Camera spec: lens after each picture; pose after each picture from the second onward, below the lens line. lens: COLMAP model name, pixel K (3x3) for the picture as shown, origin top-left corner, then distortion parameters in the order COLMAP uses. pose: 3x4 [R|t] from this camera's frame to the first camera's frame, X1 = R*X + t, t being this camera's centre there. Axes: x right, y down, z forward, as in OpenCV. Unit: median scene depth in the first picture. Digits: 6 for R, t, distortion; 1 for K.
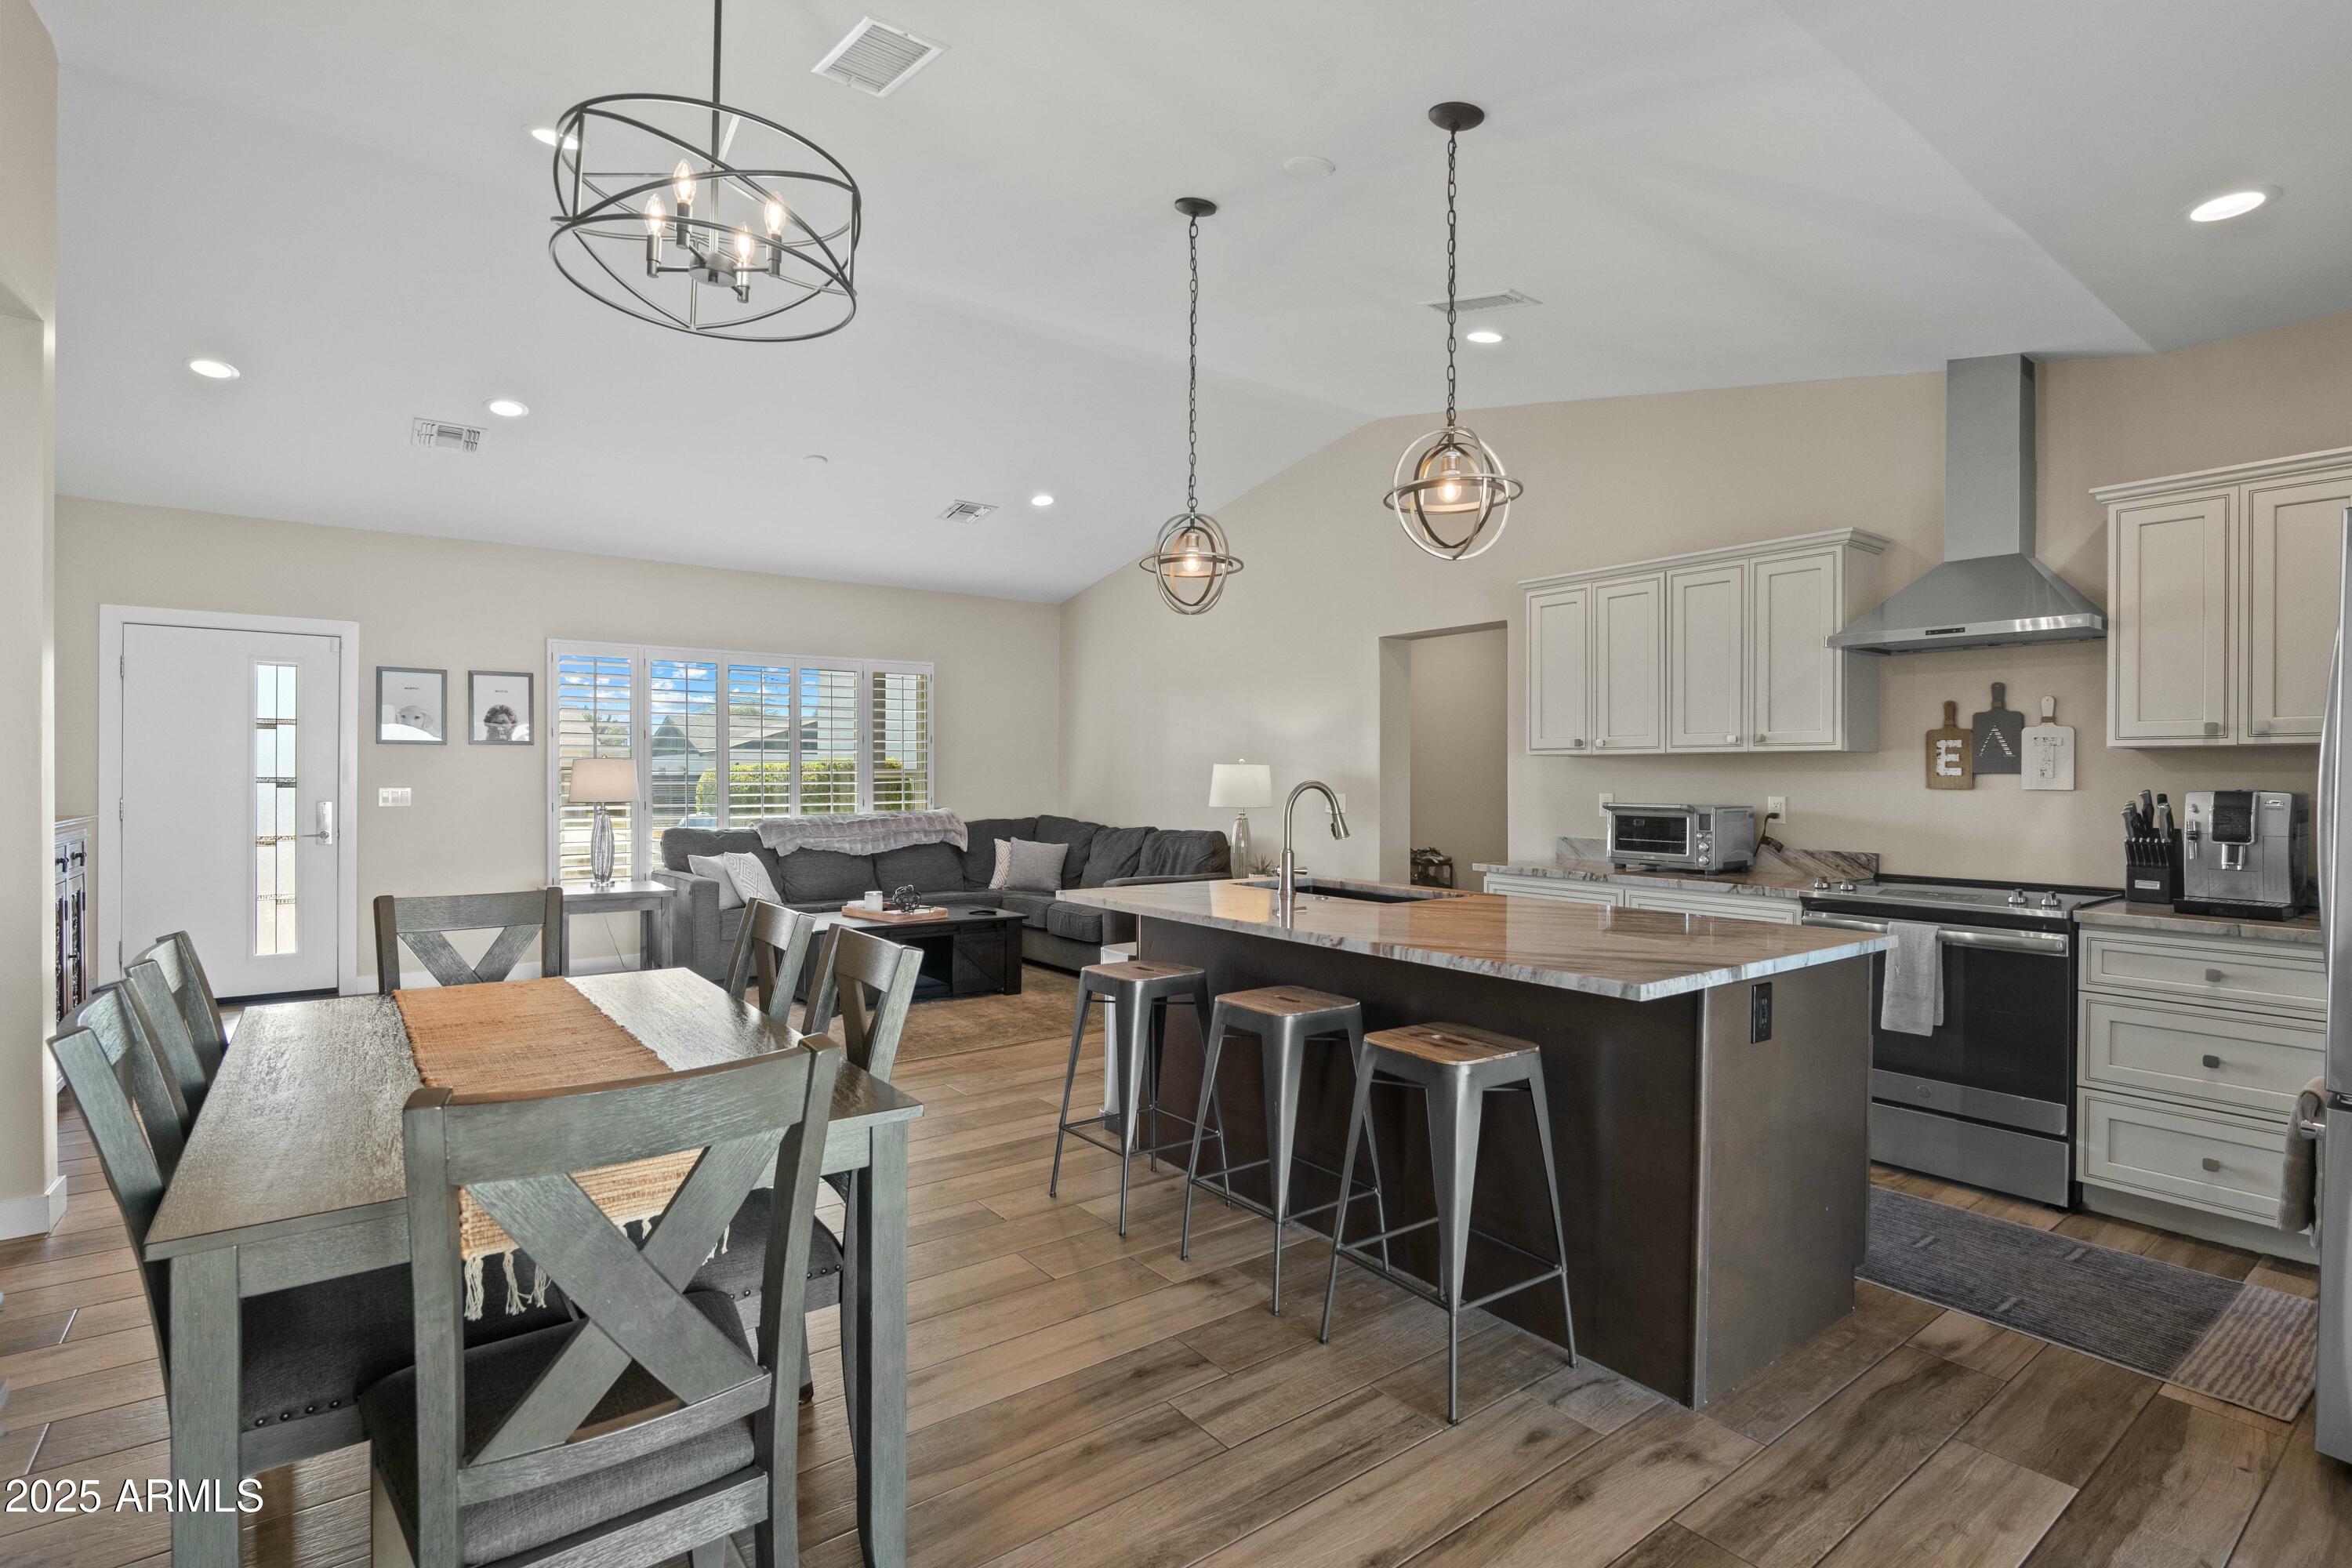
lens RADIAL K [[1116.3, 0, 1173.9], [0, 1116.3, 782.3], [0, 0, 1]] dist [-0.014352, 0.001635]
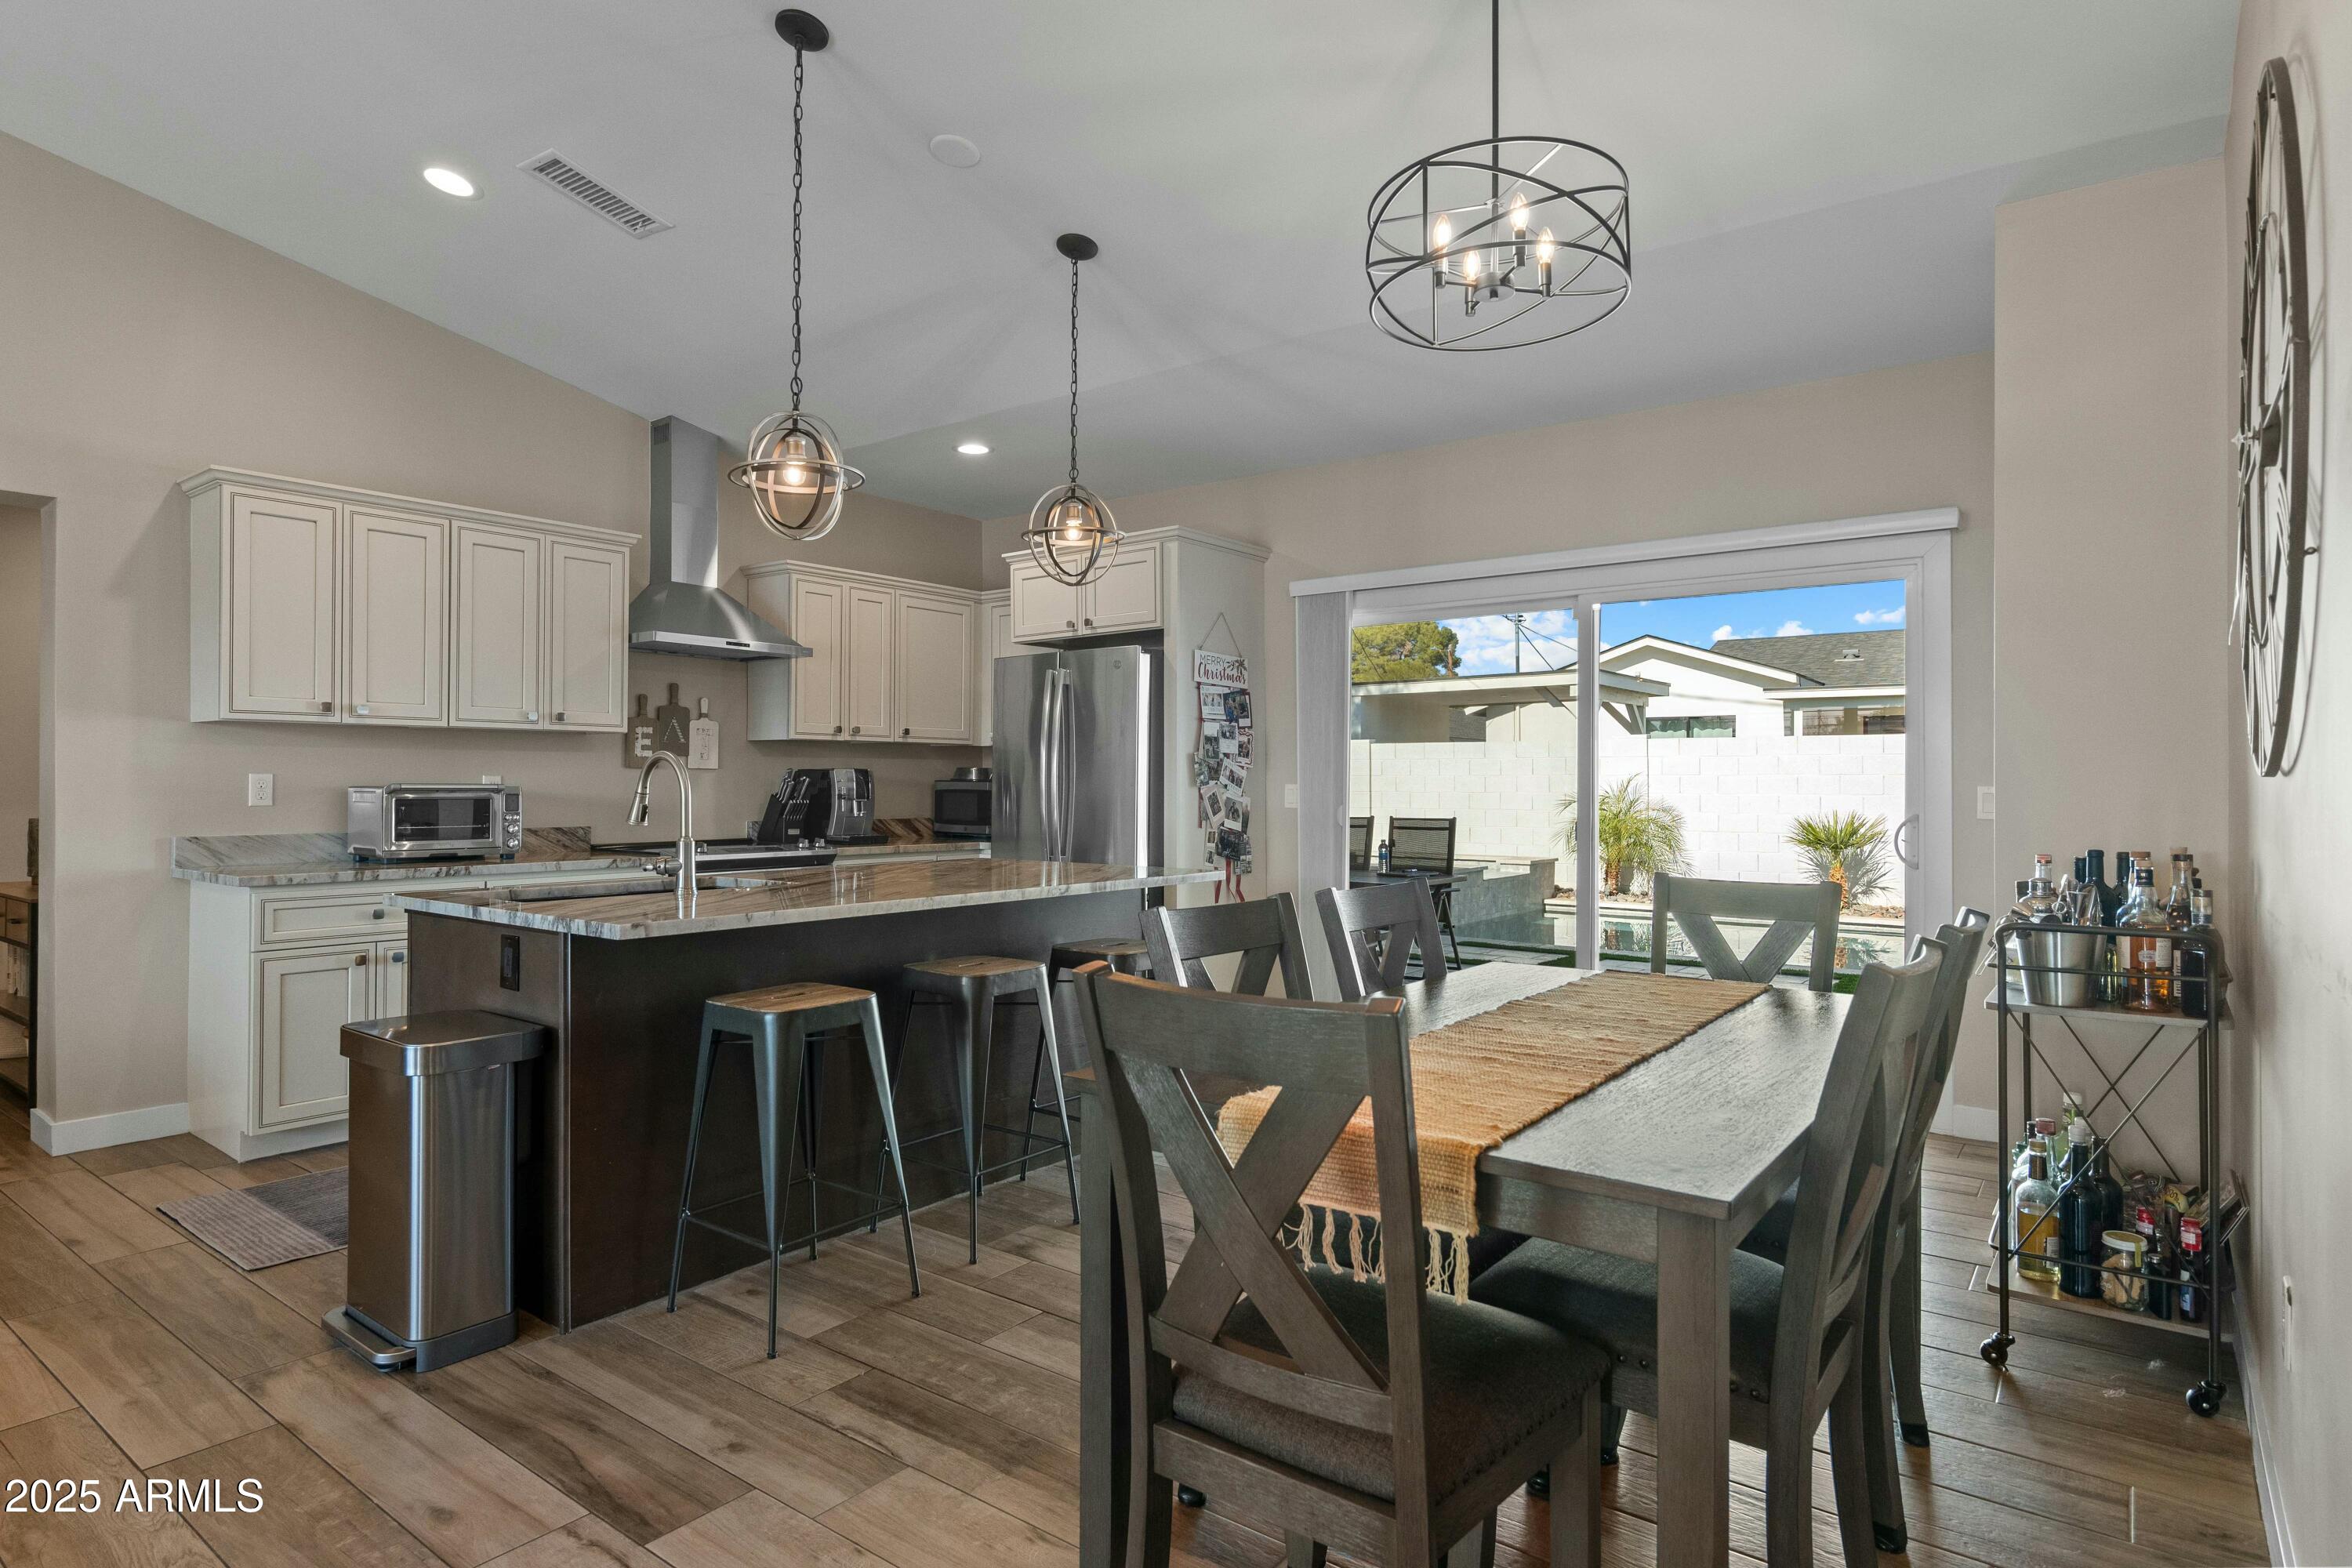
lens RADIAL K [[1266.5, 0, 1173.4], [0, 1266.5, 775.7], [0, 0, 1]] dist [0.002870, 0.000229]
pose [[-0.265105, 0.000504, 0.964219, -0.715574], [0.001153, 0.999999, -0.000206, 0.014265], [-0.964219, 0.001057, -0.265106, 0.757903]]
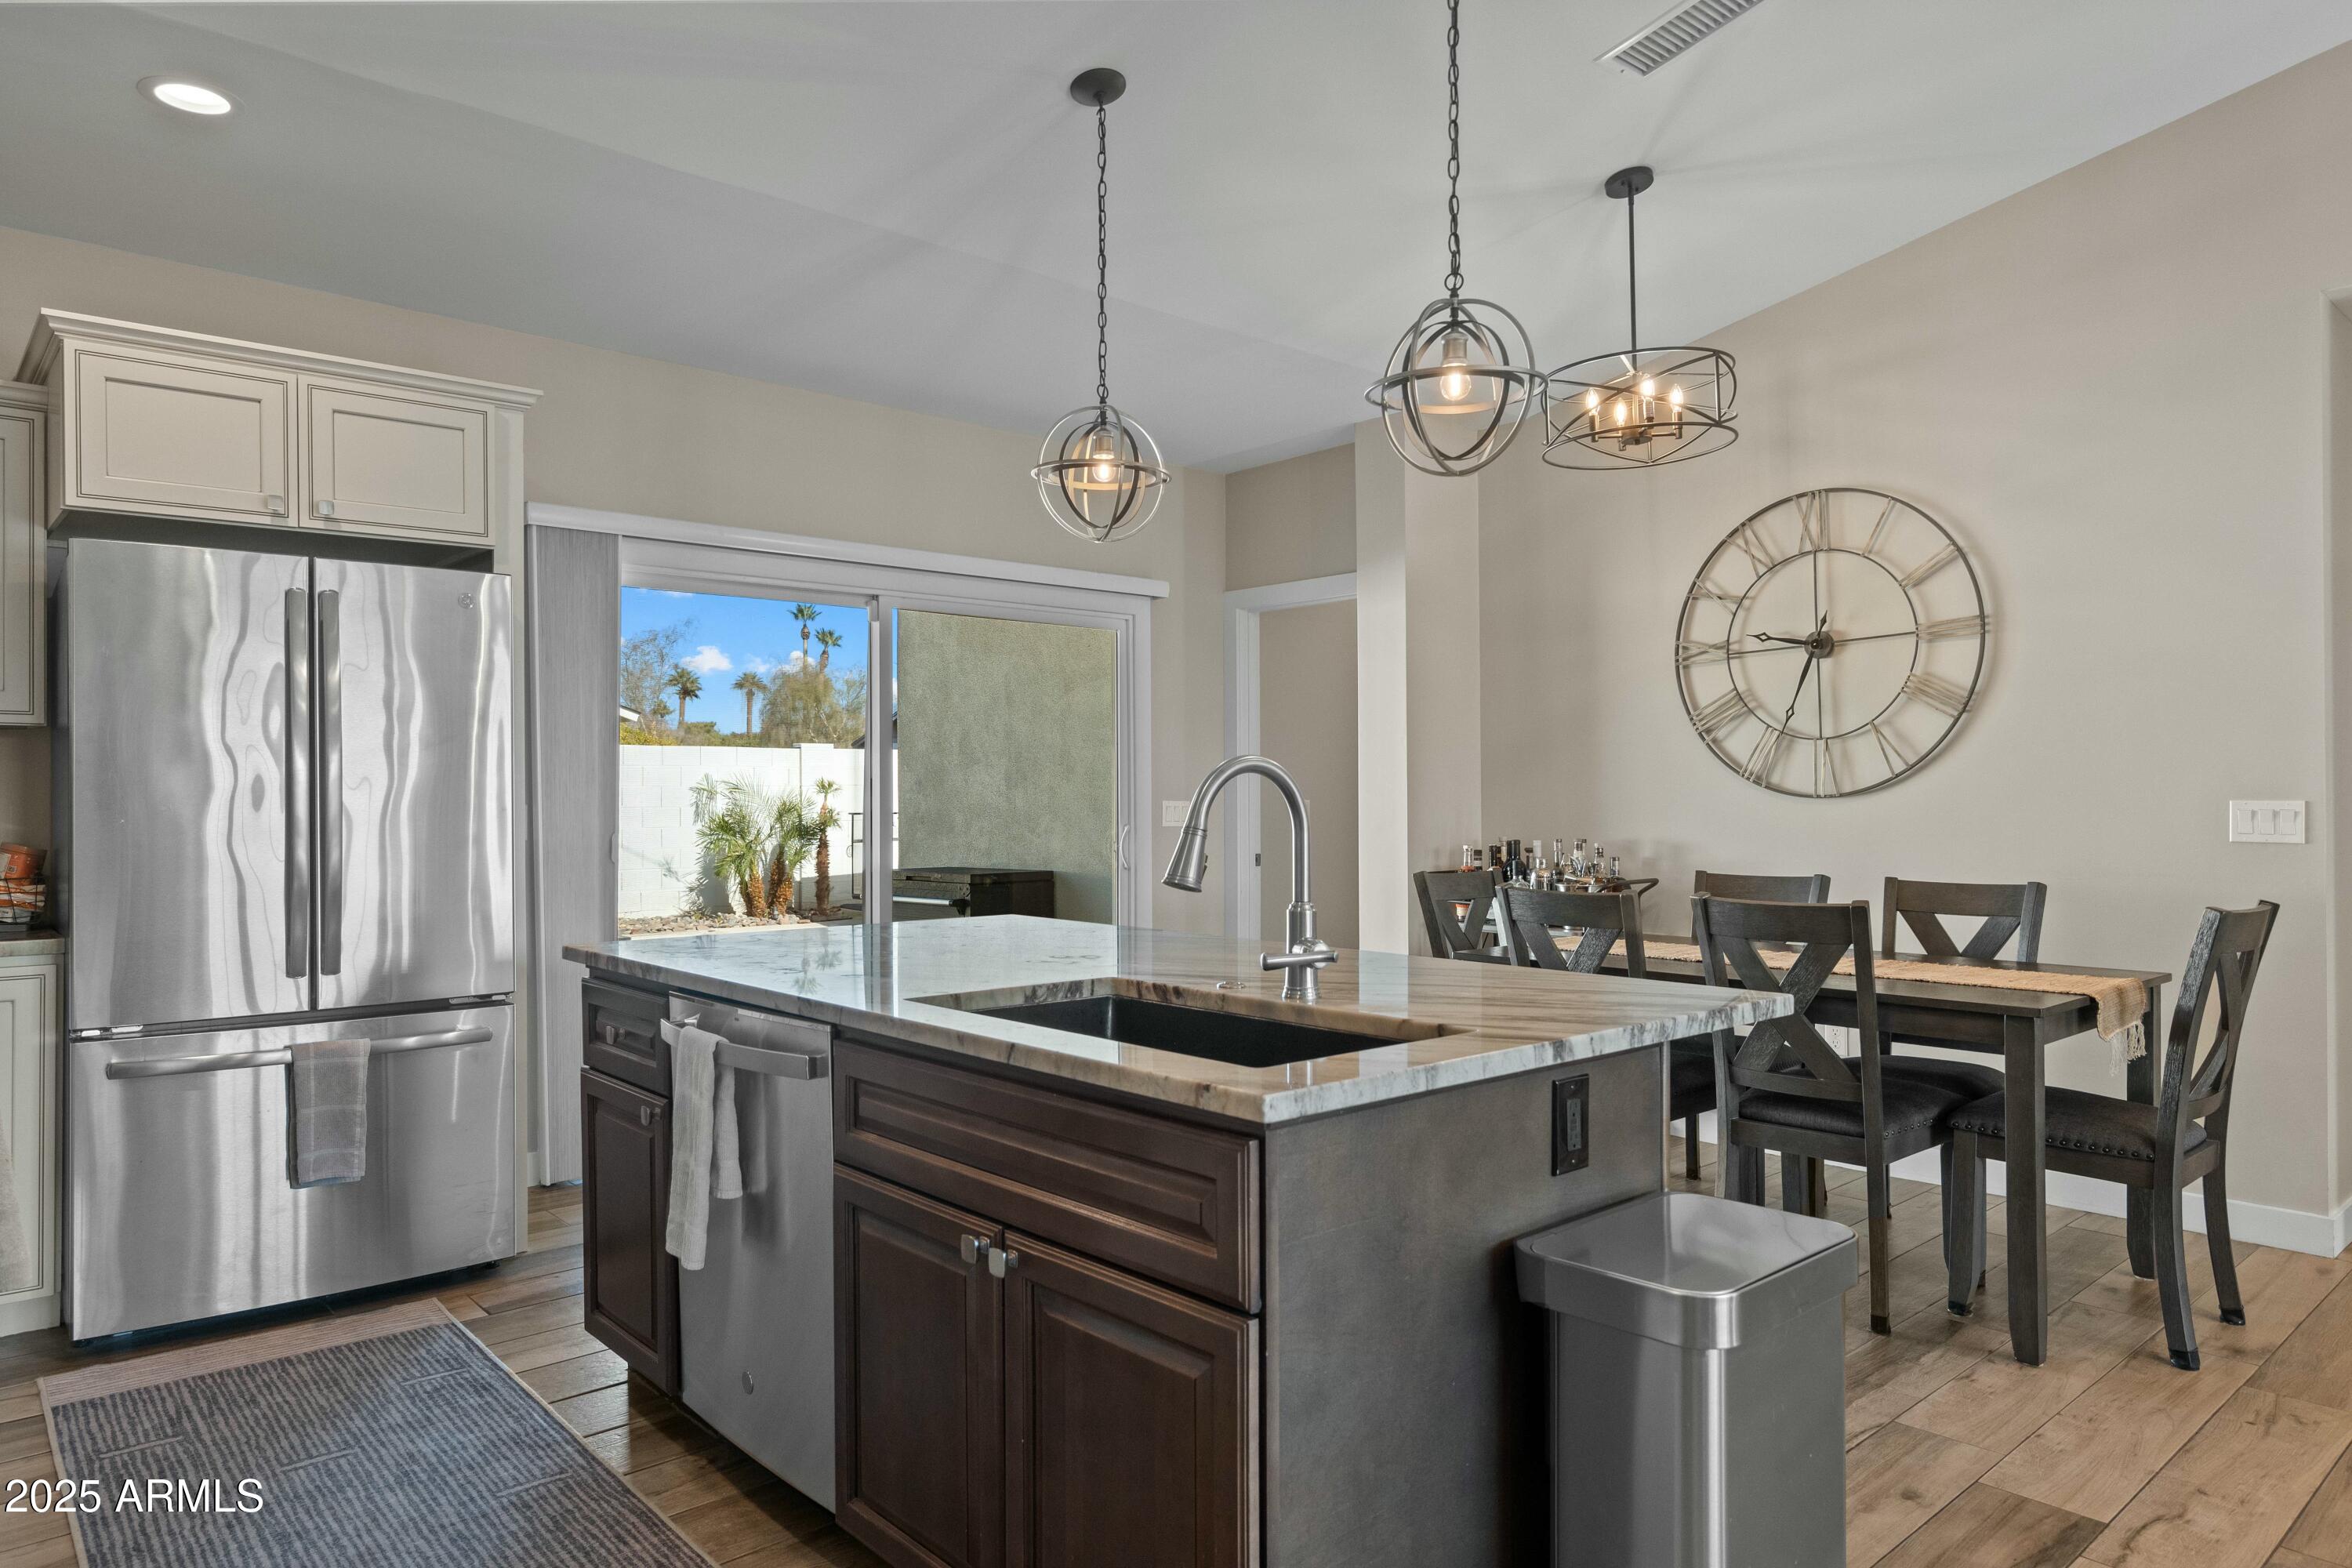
lens RADIAL K [[1467.9, 0, 1168.2], [0, 1467.9, 790.0], [0, 0, 1]] dist [0.002026, 0.002161]
pose [[-0.997134, -0.003547, -0.075578, 0.170825], [-0.003574, 0.999994, 0.000223, 0.010619], [0.075577, 0.000492, -0.997140, 1.351450]]
